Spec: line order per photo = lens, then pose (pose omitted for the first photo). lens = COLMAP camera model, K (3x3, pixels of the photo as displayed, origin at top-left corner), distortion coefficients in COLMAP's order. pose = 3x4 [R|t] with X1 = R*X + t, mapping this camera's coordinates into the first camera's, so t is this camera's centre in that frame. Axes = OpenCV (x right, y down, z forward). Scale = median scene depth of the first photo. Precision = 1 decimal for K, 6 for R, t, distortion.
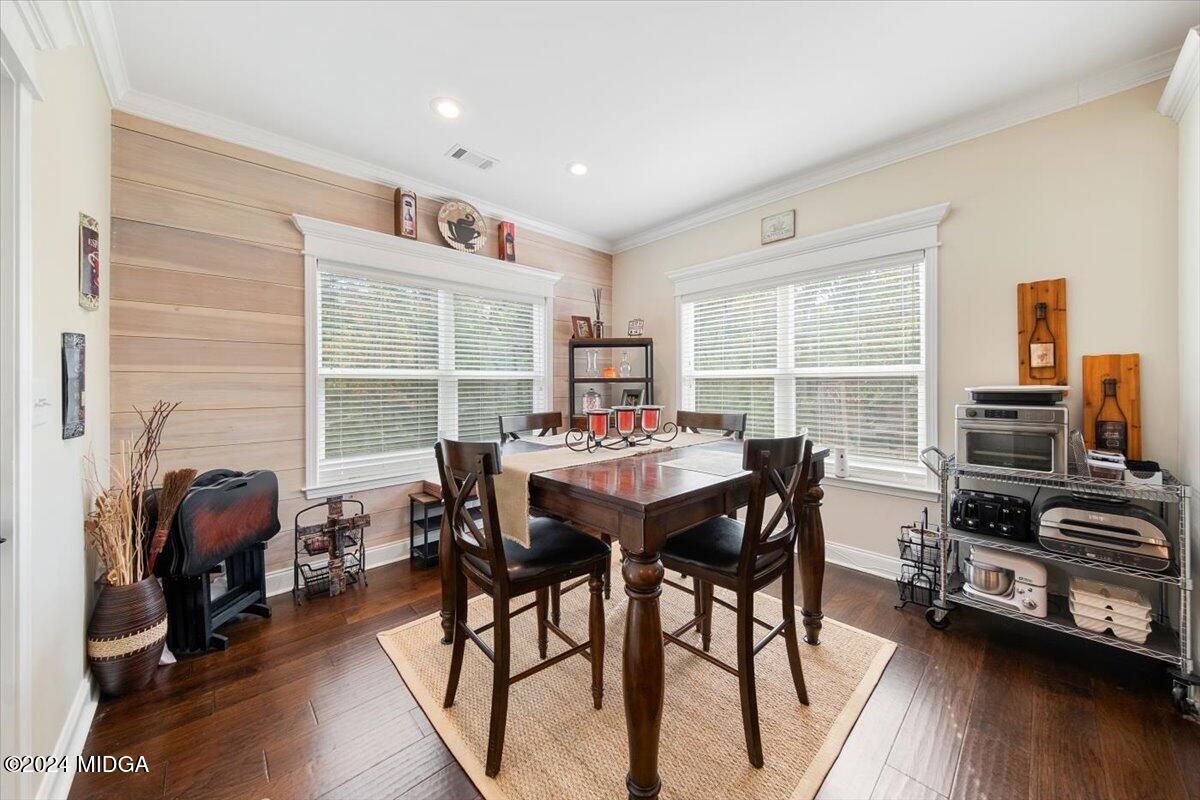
lens RADIAL K [[414.8, 0, 595.6], [0, 414.8, 385.5], [0, 0, 1]] dist [-0.008015, -0.001420]
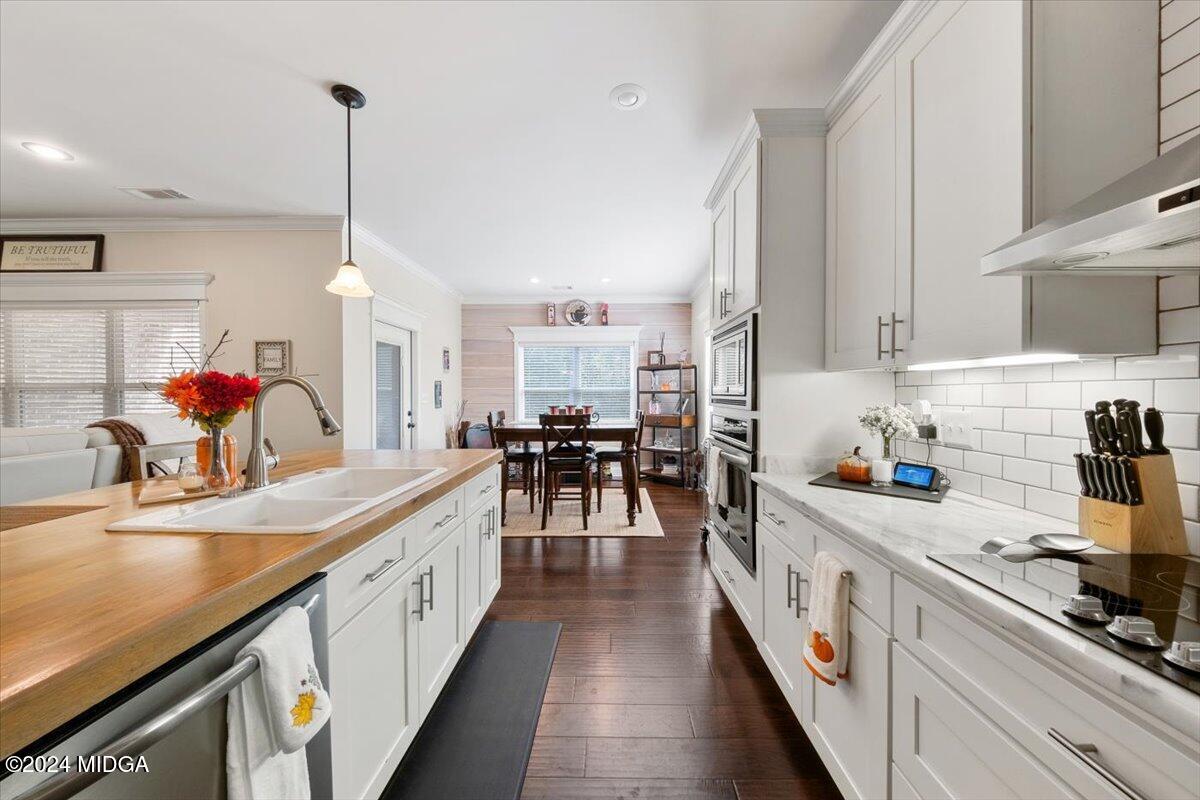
lens RADIAL K [[414.8, 0, 606.3], [0, 414.8, 398.2], [0, 0, 1]] dist [-0.008015, -0.001420]
pose [[0.723859, 0.014258, -0.689801, 1.253993], [-0.001642, 0.999819, 0.018944, -0.024878], [0.689946, -0.012580, 0.723751, -0.363420]]
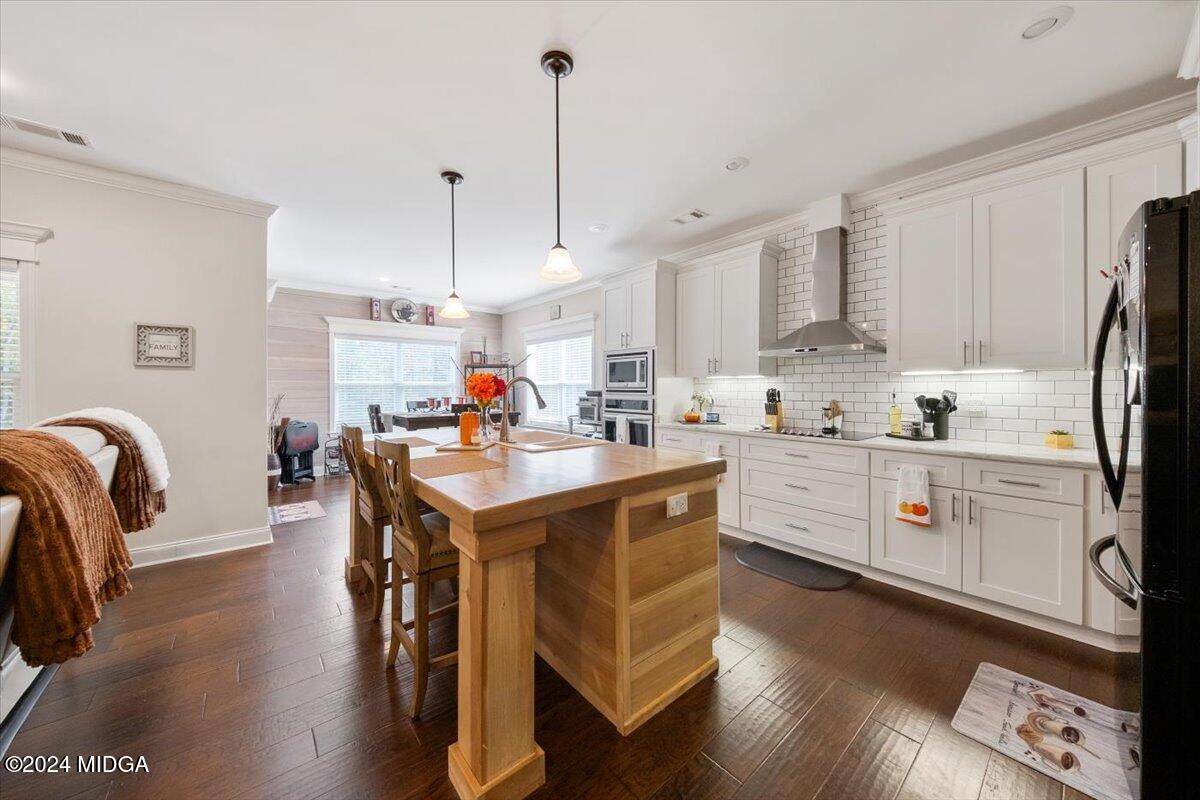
lens RADIAL K [[414.8, 0, 610.8], [0, 414.8, 390.3], [0, 0, 1]] dist [-0.008015, -0.001420]
pose [[0.999327, 0.006939, -0.036009, 0.870854], [-0.006527, 0.999912, 0.011568, -0.024302], [0.036086, -0.011325, 0.999285, -1.145440]]
